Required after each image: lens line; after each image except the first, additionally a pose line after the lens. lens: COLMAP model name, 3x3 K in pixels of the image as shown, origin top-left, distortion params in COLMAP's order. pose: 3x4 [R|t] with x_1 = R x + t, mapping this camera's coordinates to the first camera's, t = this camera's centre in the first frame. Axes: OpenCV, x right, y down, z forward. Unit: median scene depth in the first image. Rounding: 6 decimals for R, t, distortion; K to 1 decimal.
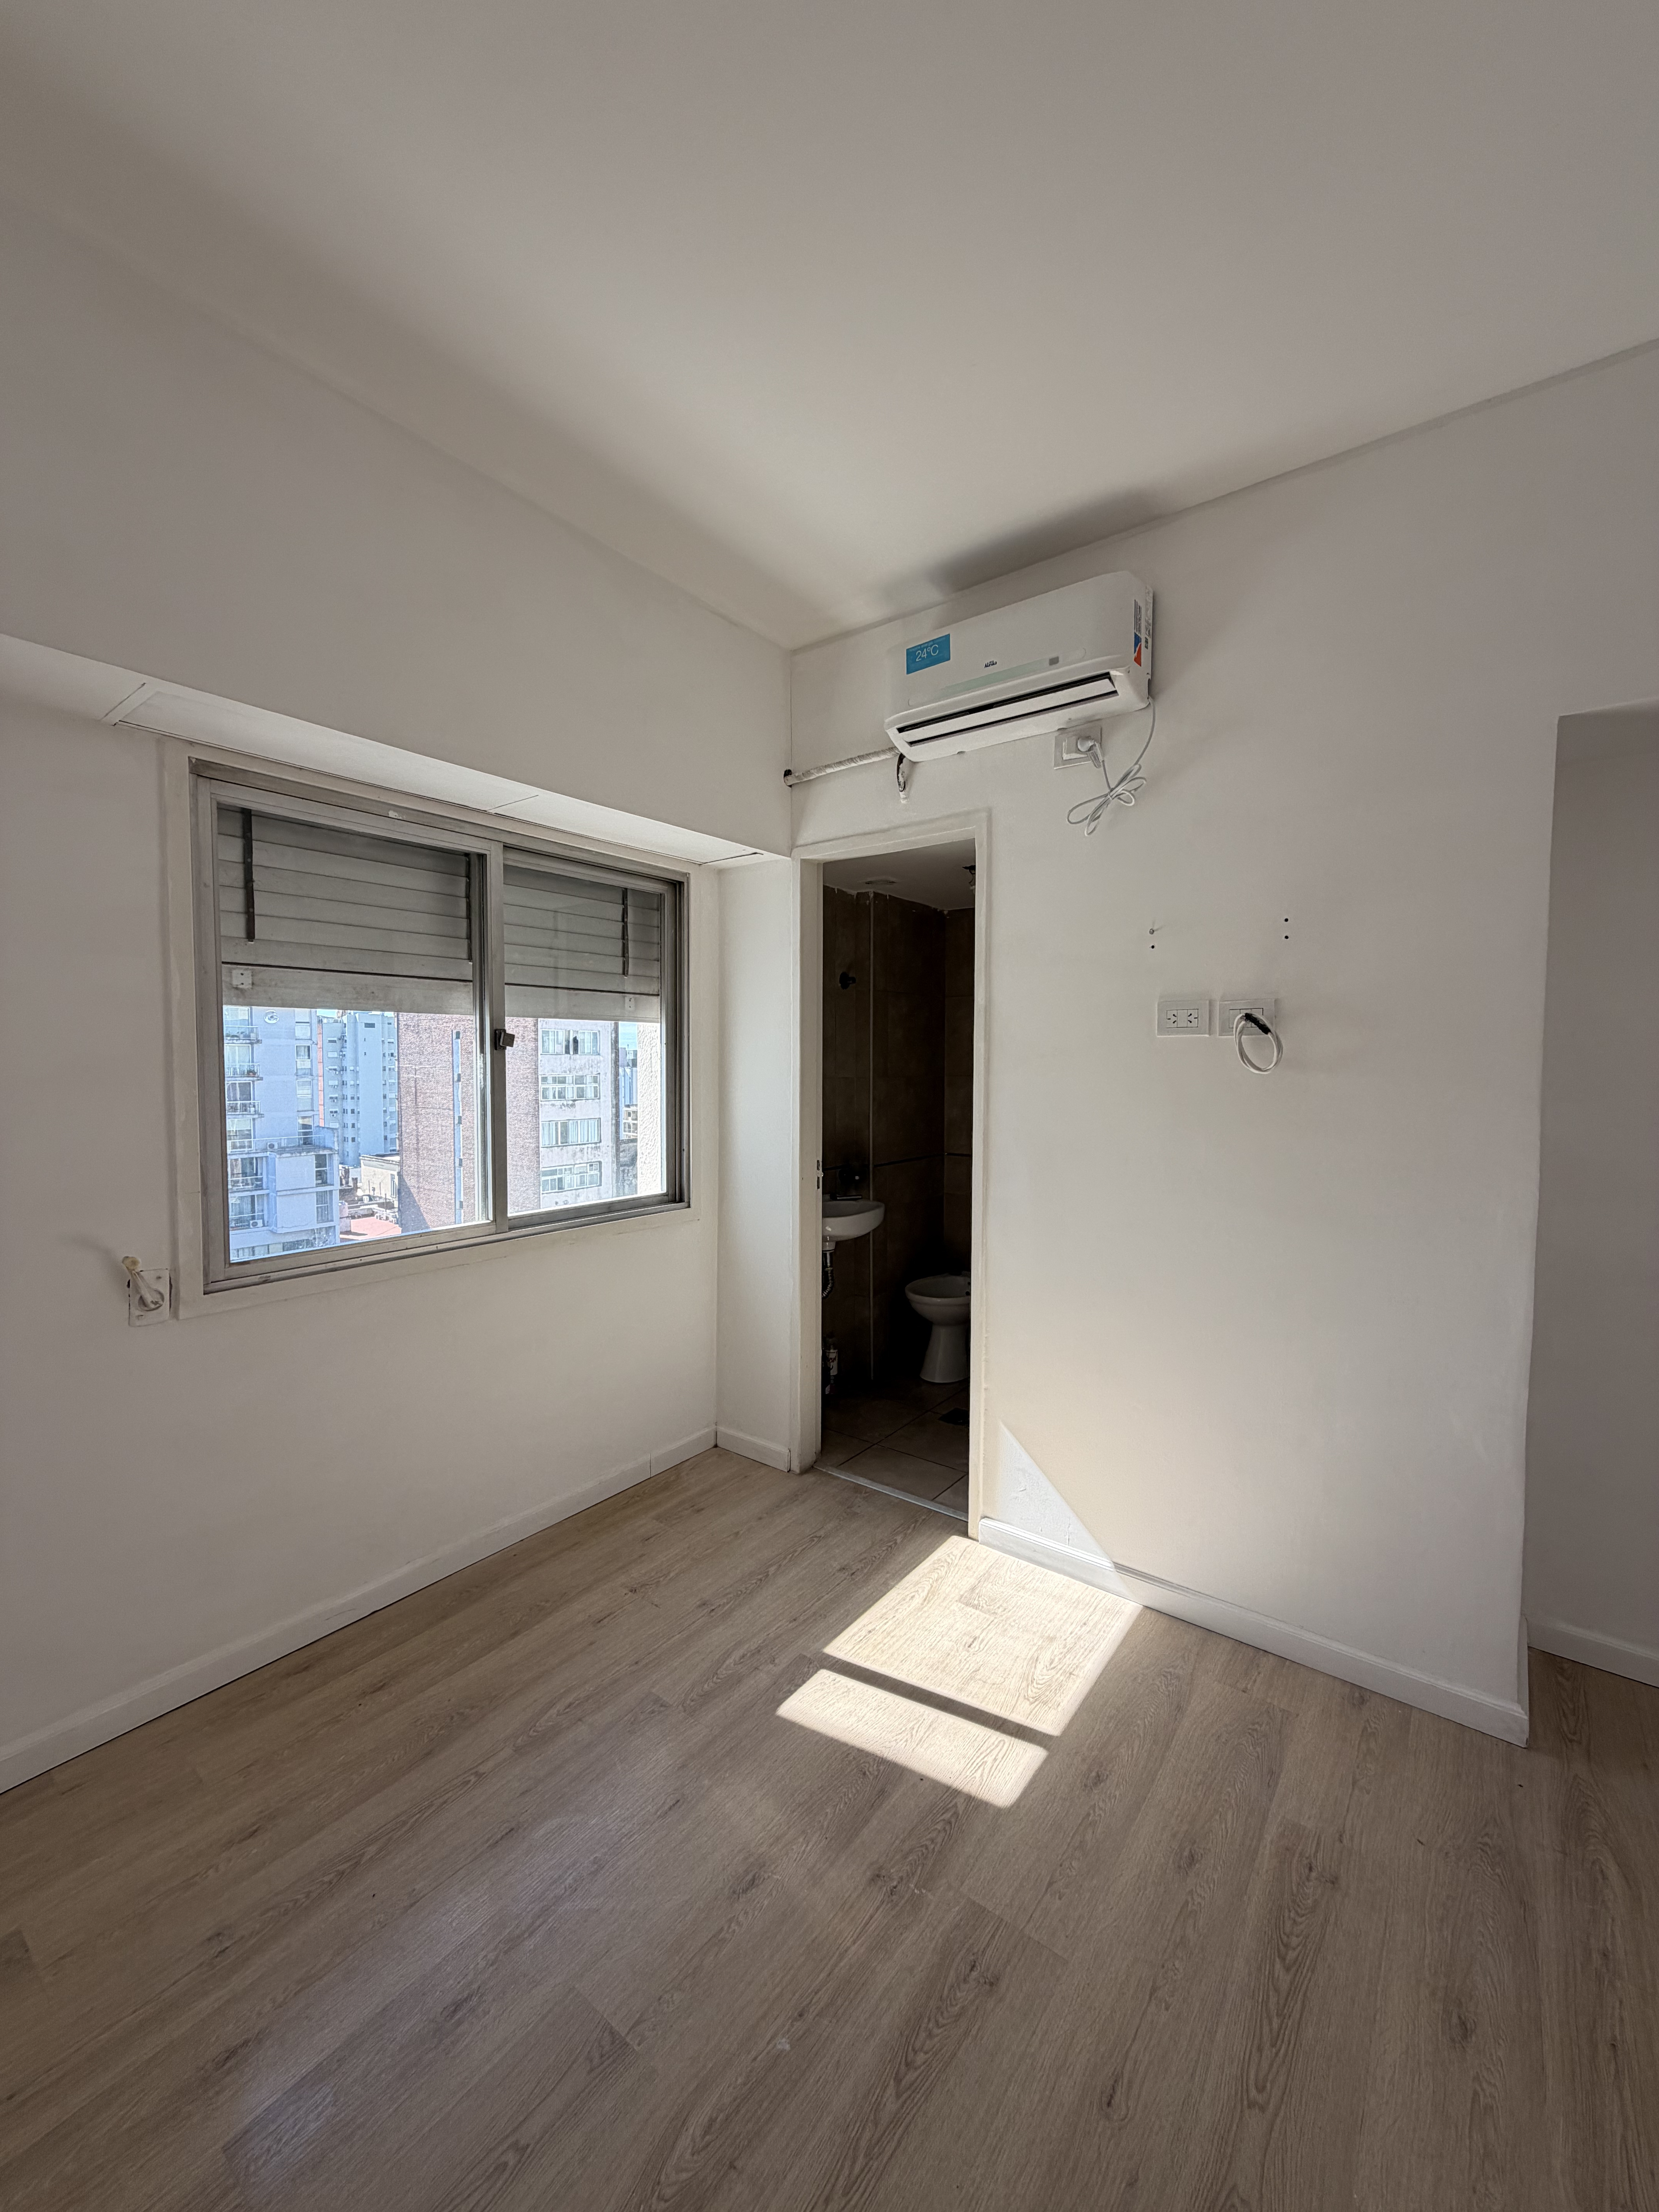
lens RADIAL K [[881.1, 0, 830.1], [0, 881.1, 1103.9], [0, 0, 1]] dist [-0.001686, 0.000719]
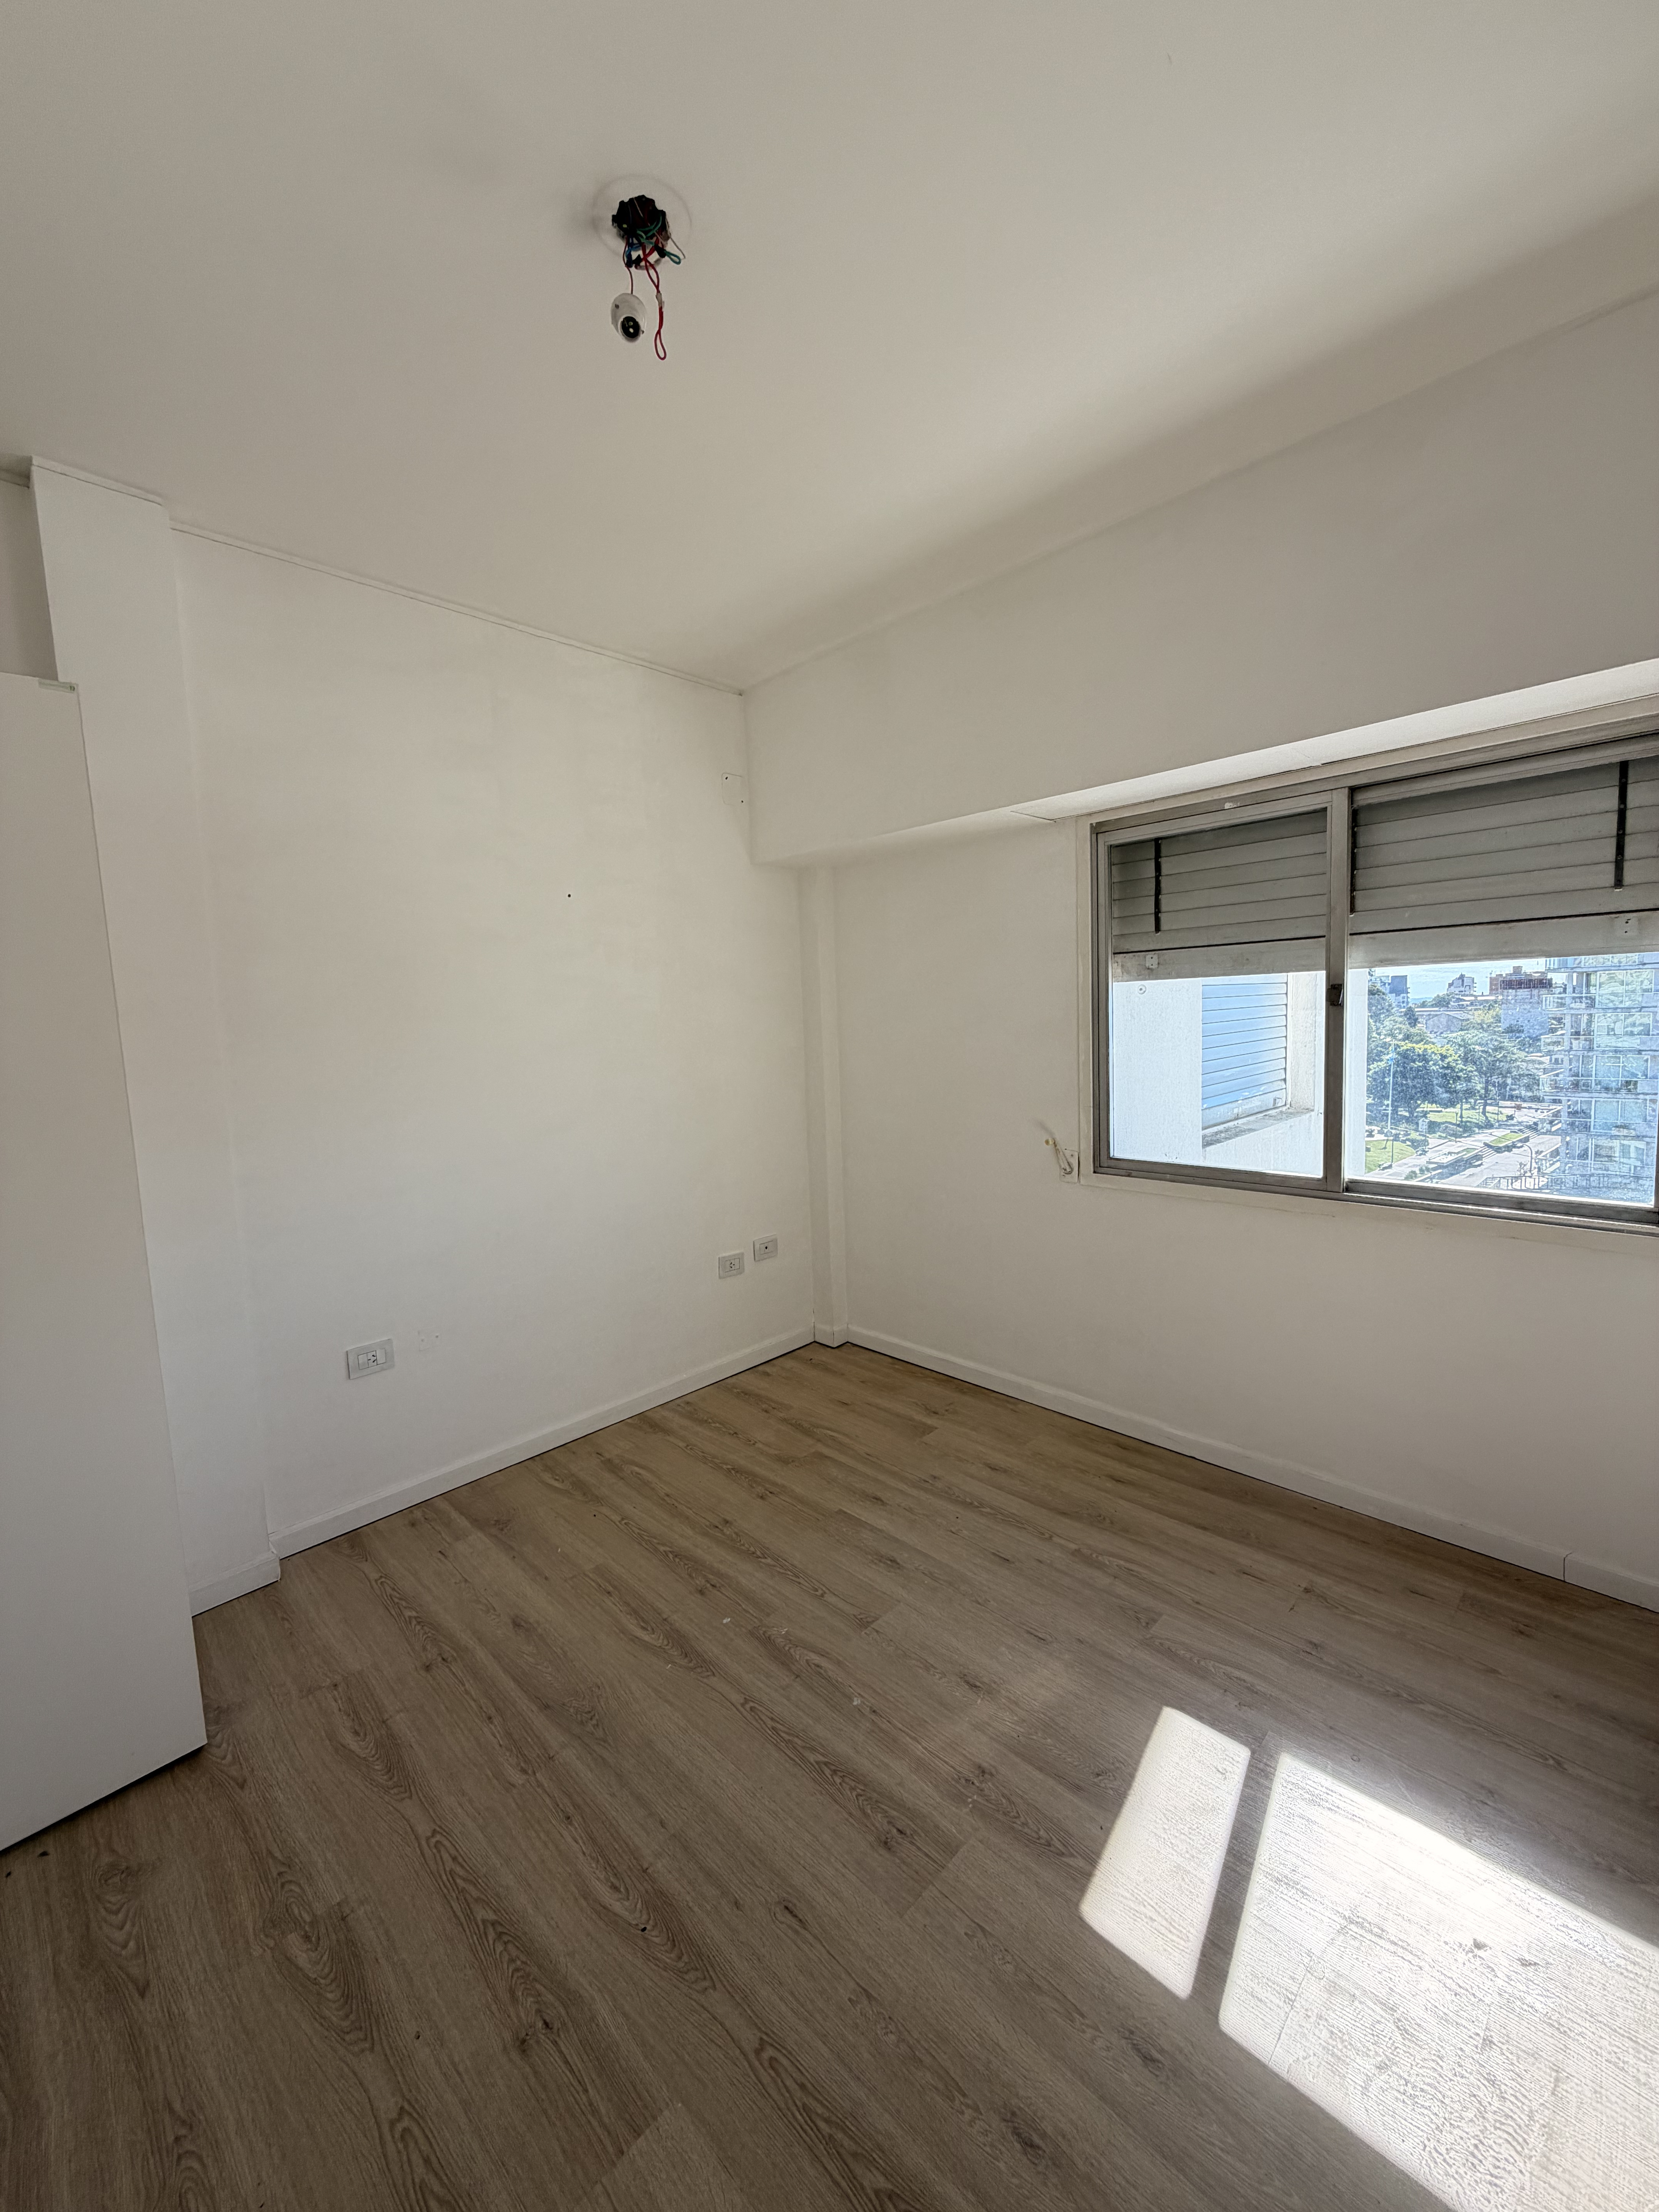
lens RADIAL K [[881.1, 0, 824.5], [0, 881.1, 1100.4], [0, 0, 1]] dist [-0.001686, 0.000719]
pose [[-0.140169, 0.100135, -0.985051, 0.951368], [-0.013640, 0.994583, 0.103045, -0.069847], [0.990034, 0.027880, -0.138044, 0.808917]]
